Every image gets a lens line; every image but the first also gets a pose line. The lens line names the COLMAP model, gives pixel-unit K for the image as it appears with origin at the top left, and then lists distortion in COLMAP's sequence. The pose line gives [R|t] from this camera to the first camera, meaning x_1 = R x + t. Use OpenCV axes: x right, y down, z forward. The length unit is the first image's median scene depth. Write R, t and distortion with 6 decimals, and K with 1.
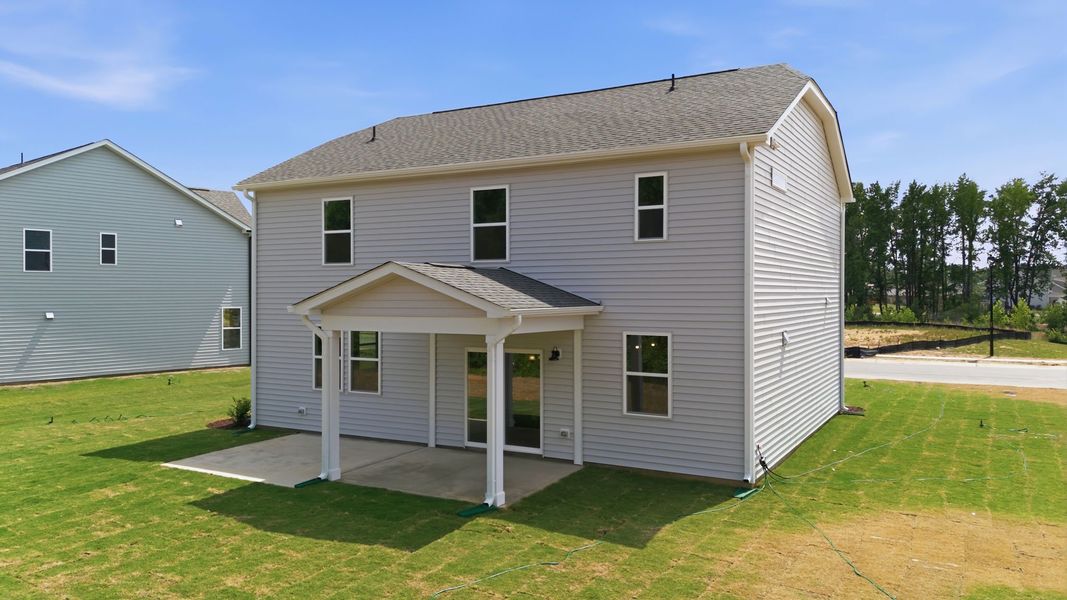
lens RADIAL K [[783.2, 0, 528.5], [0, 783.2, 295.2], [0, 0, 1]] dist [0.101298, -0.115637]
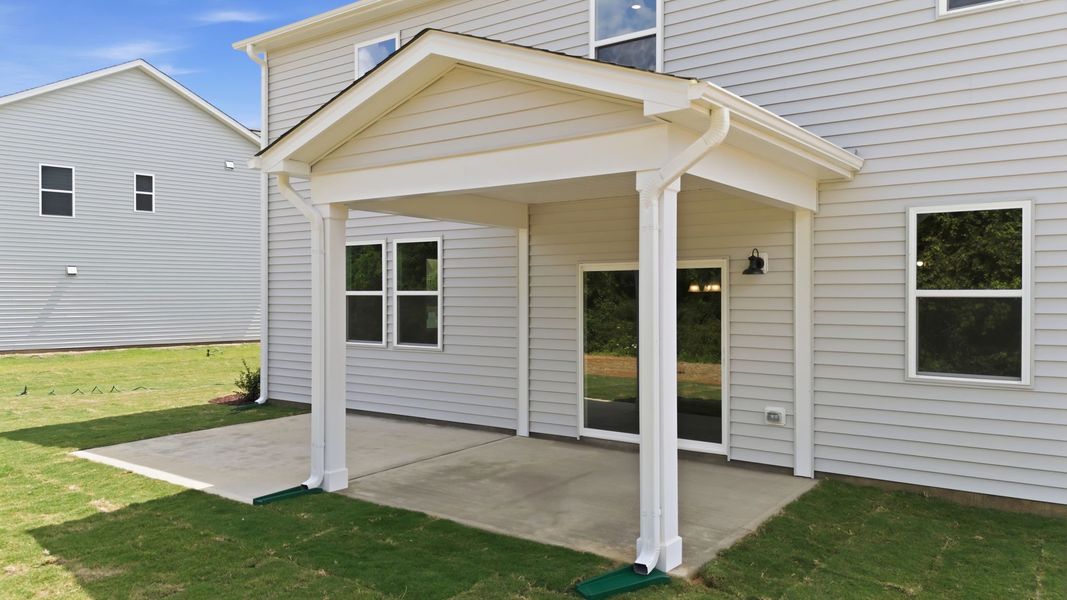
lens RADIAL K [[783.2, 0, 528.5], [0, 783.2, 295.2], [0, 0, 1]] dist [0.101298, -0.115637]
pose [[0.991504, 0.000497, -0.130076, -0.049470], [-0.000675, 0.999999, -0.001320, 0.102602], [0.130075, 0.001396, 0.991503, 0.486566]]
